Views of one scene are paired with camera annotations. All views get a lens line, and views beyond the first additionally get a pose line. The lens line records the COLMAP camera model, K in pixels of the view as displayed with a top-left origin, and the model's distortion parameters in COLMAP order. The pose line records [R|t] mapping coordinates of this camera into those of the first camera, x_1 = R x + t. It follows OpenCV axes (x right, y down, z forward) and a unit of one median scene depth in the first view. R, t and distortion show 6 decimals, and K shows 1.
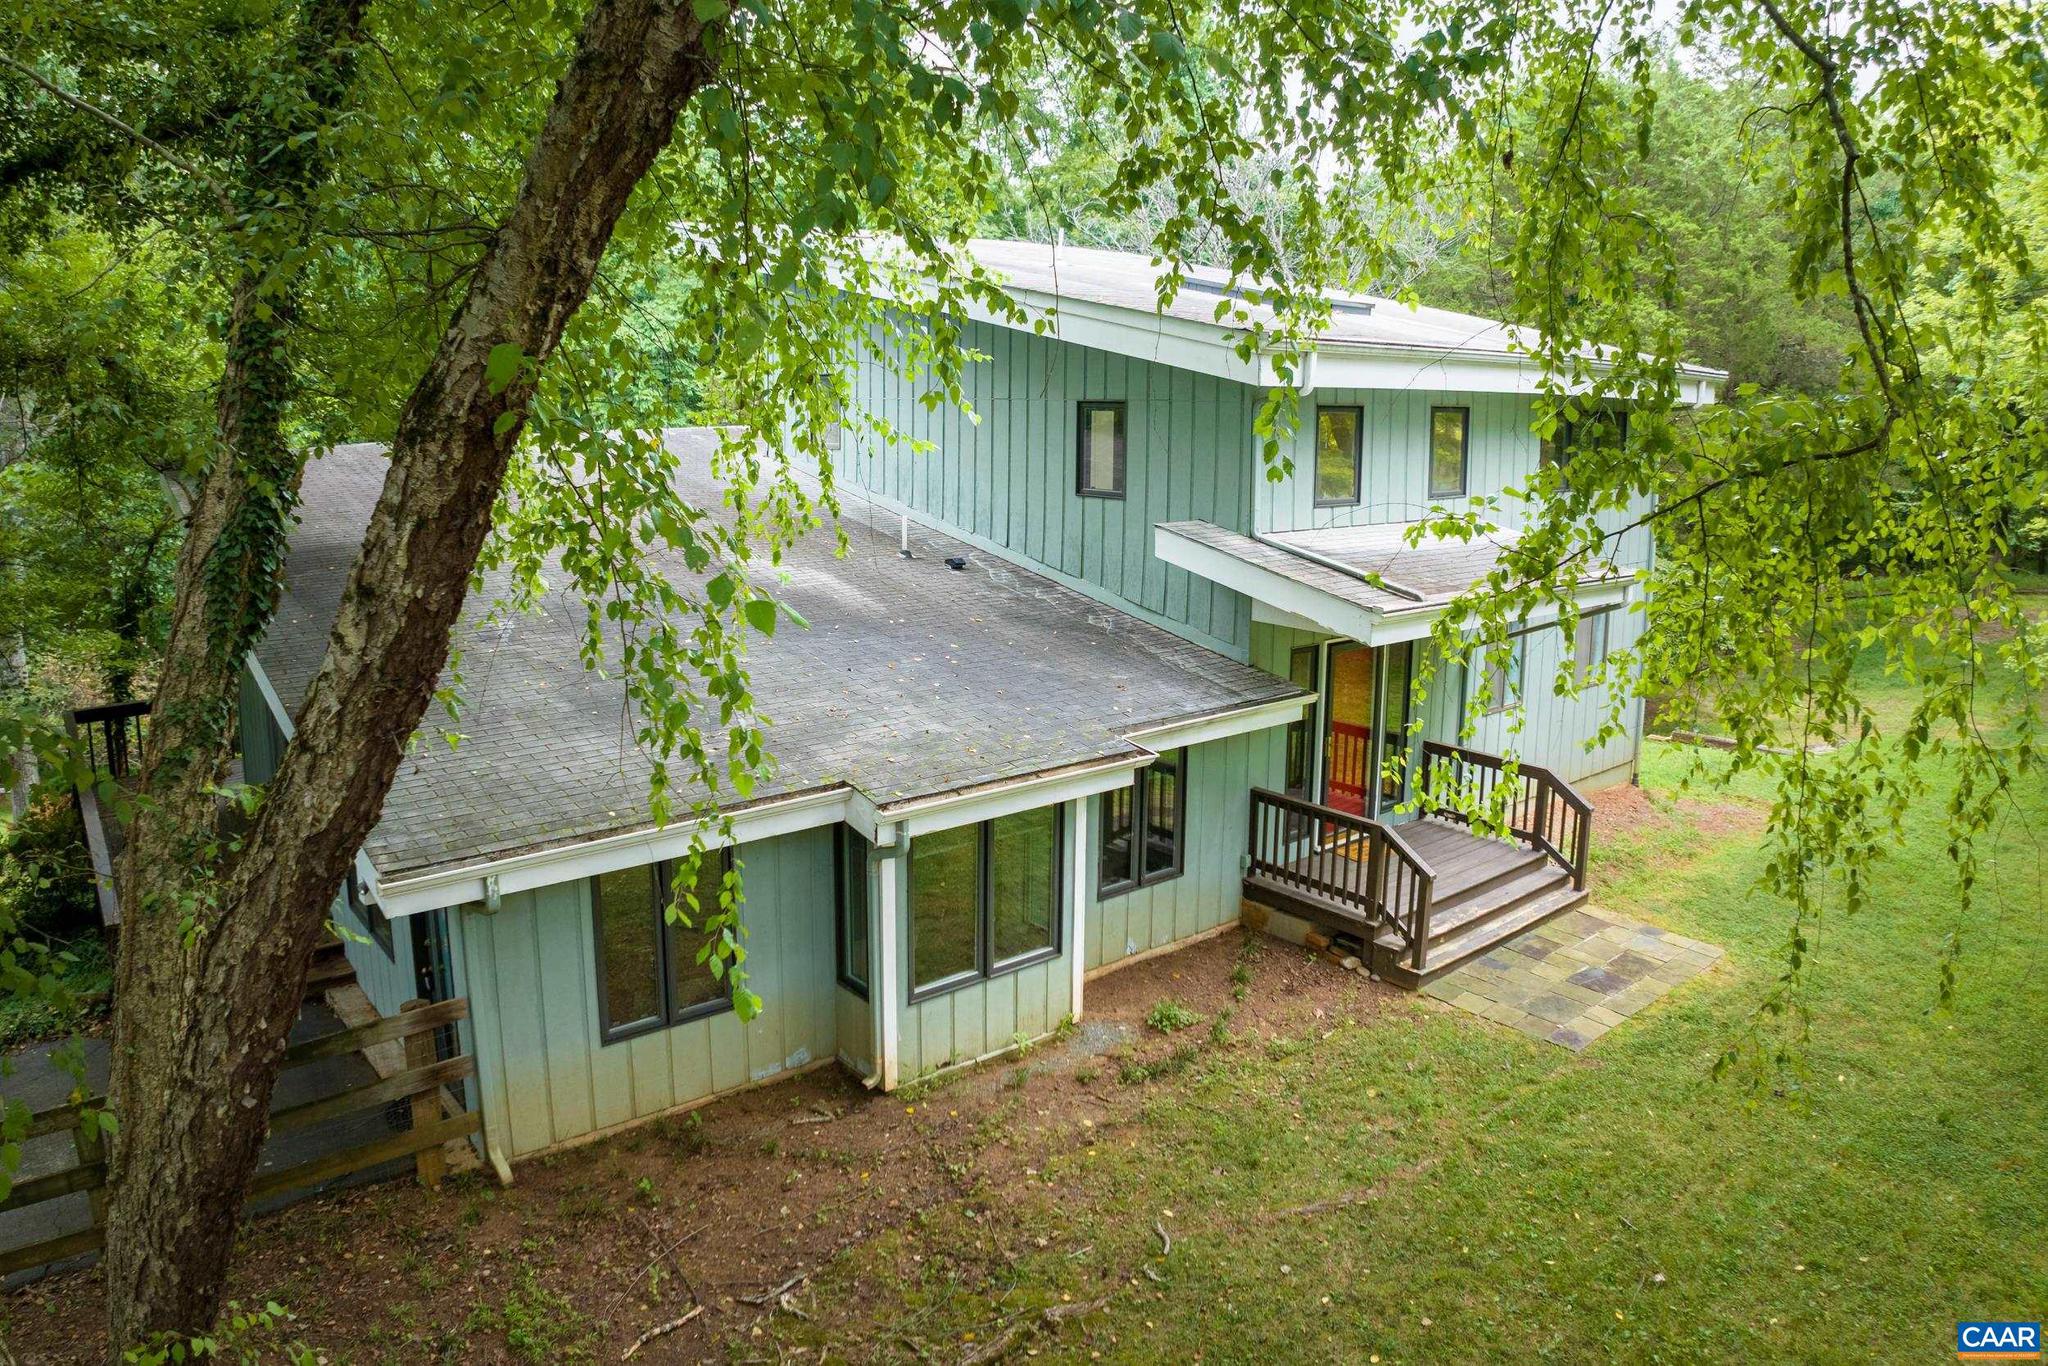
lens RADIAL K [[1564.2, 0, 1020.1], [0, 1564.2, 752.1], [0, 0, 1]] dist [-0.223807, 0.028777]
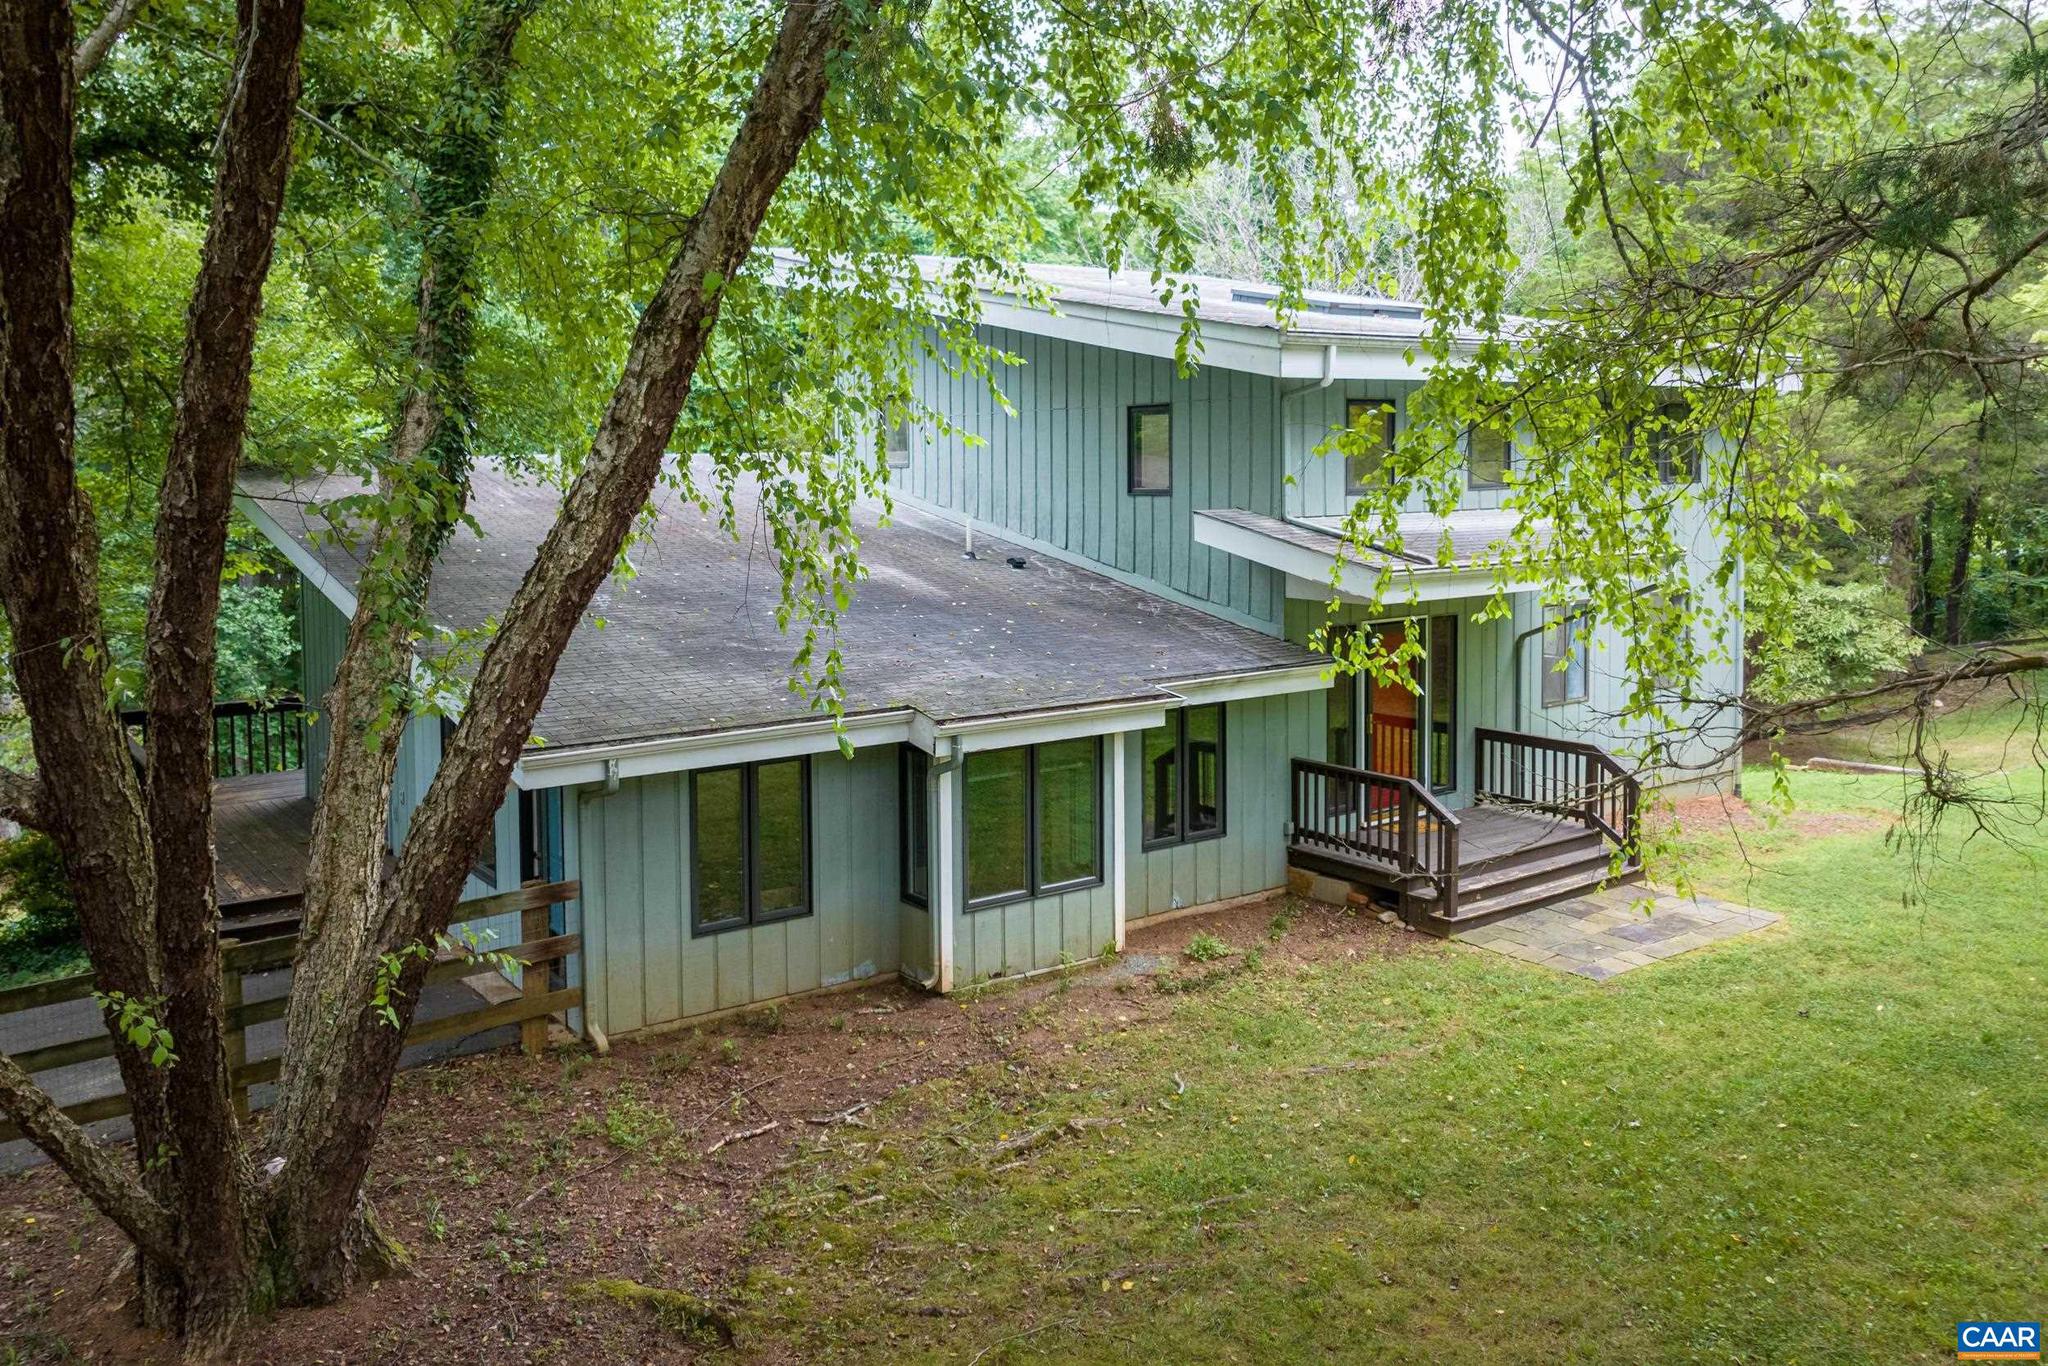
lens RADIAL K [[2016.0, 0, 1024.0], [0, 2016.0, 683.0], [0, 0, 1]] dist [-0.008018, -0.010428]
pose [[0.998035, -0.009971, -0.061854, 0.063676], [0.001738, 0.991280, -0.131759, 0.187772], [0.062628, 0.131392, 0.989350, -0.462380]]
